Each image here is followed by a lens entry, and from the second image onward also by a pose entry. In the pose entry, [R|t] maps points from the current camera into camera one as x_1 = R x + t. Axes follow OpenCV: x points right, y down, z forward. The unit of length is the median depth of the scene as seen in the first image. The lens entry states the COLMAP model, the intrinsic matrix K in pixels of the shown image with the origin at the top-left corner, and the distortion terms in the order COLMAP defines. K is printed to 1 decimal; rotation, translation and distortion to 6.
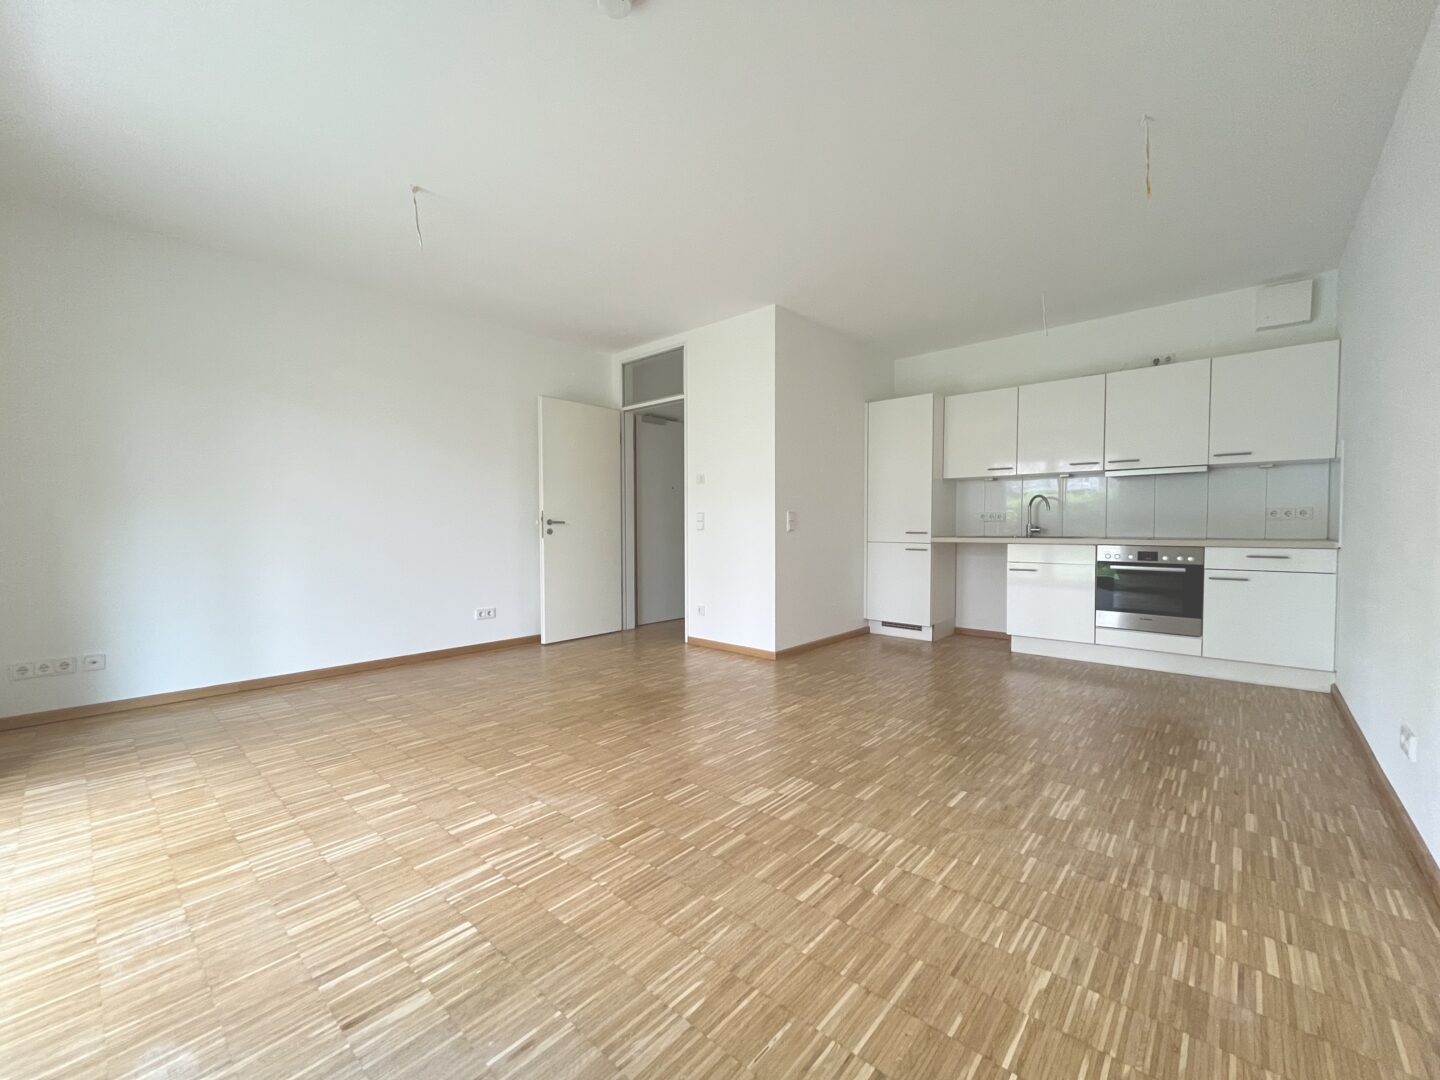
lens RADIAL K [[582.8, 0, 720.8], [0, 582.8, 543.5], [0, 0, 1]] dist [0.004303, -0.000777]
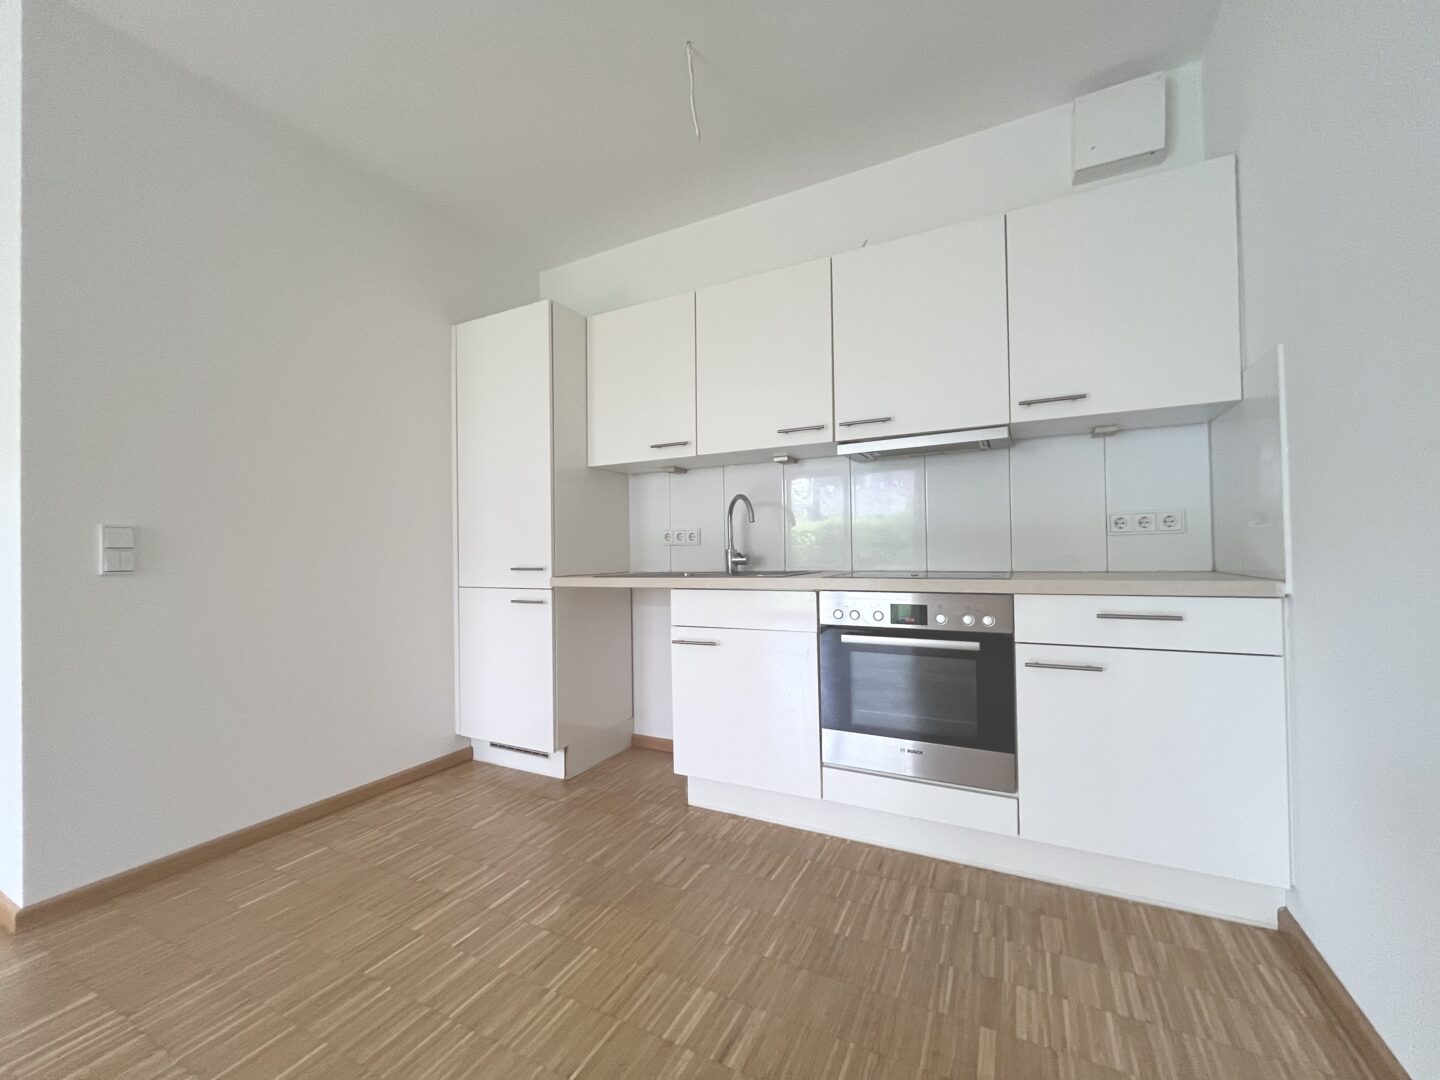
lens RADIAL K [[582.8, 0, 714.5], [0, 582.8, 541.7], [0, 0, 1]] dist [0.004303, -0.000777]
pose [[0.971397, -0.008277, 0.237317, 0.489969], [0.020971, 0.998478, -0.051013, -0.016777], [-0.236534, 0.054531, 0.970092, 0.606713]]
